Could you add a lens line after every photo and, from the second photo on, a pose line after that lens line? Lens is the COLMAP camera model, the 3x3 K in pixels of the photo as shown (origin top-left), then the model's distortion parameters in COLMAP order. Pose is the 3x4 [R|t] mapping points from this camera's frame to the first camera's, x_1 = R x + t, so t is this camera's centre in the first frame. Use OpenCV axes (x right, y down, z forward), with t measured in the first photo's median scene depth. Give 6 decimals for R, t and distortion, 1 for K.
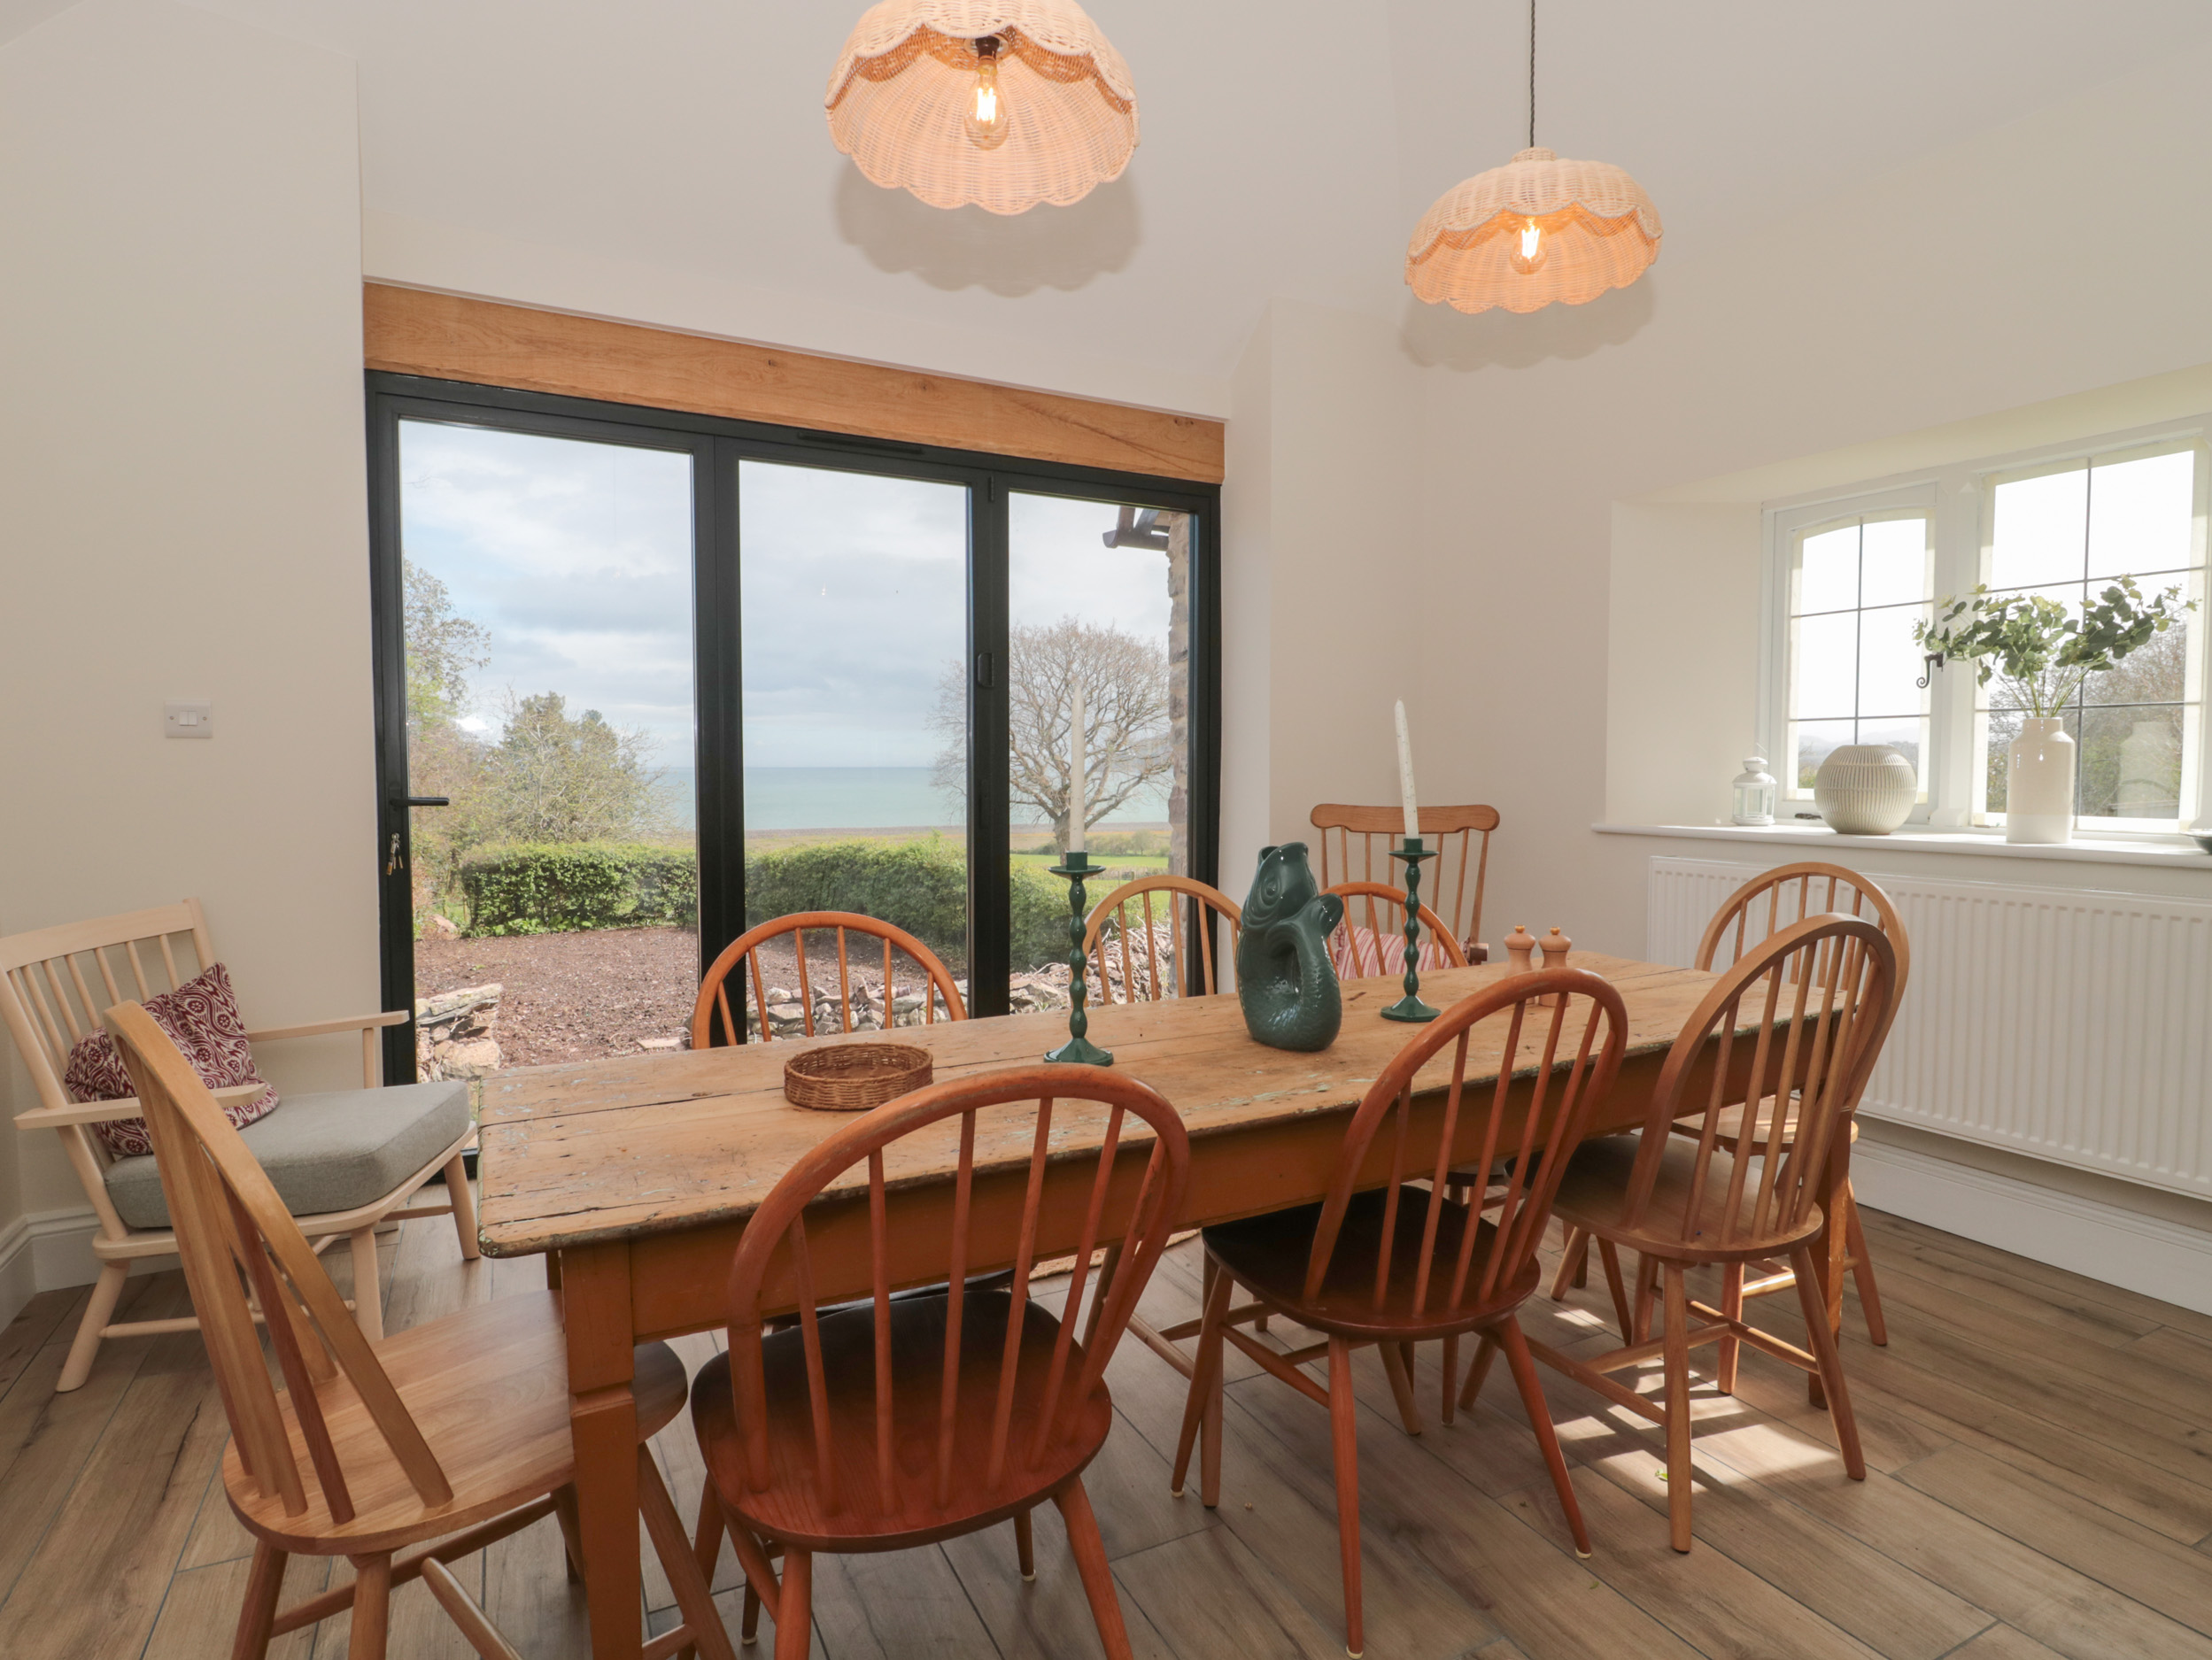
lens RADIAL K [[1164.5, 0, 1097.1], [0, 1164.5, 823.0], [0, 0, 1]] dist [0.000168, -0.008752]
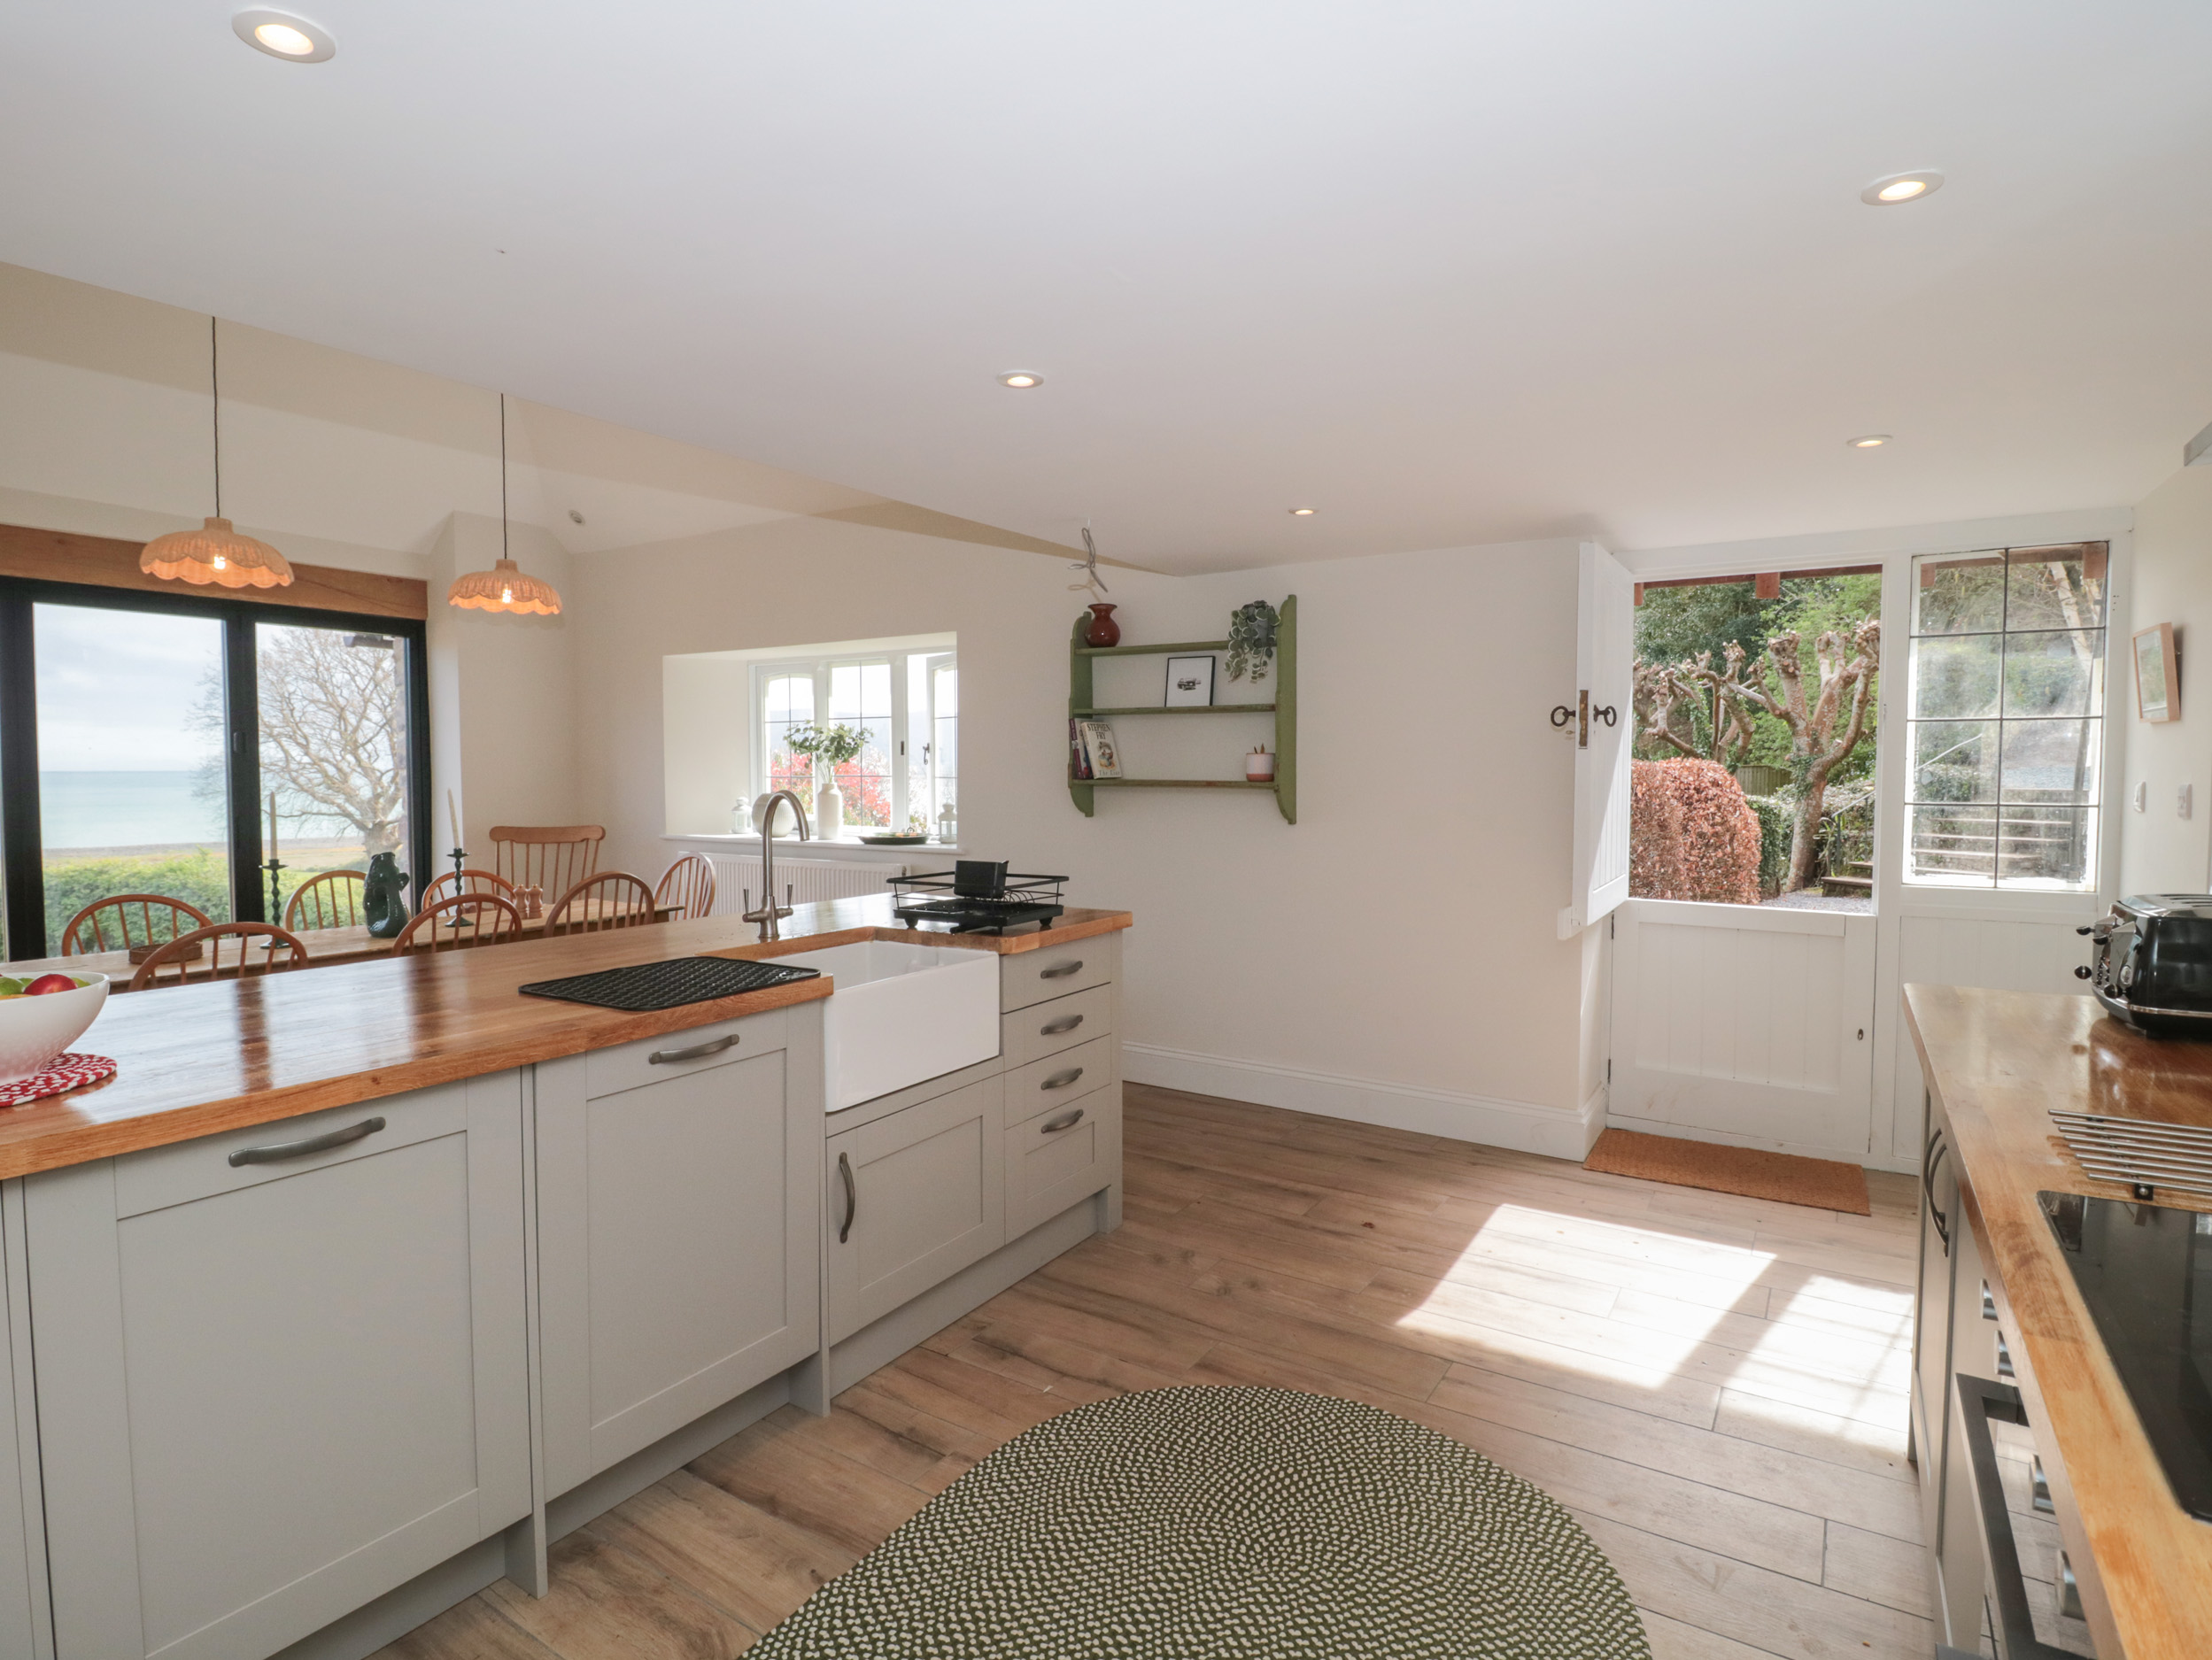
lens RADIAL K [[1164.5, 0, 1097.1], [0, 1164.5, 823.0], [0, 0, 1]] dist [0.000168, -0.008752]
pose [[0.868150, -0.022613, 0.495786, 0.033462], [0.023316, 0.999717, 0.004770, -0.002767], [-0.495754, 0.007419, 0.868431, -0.240618]]
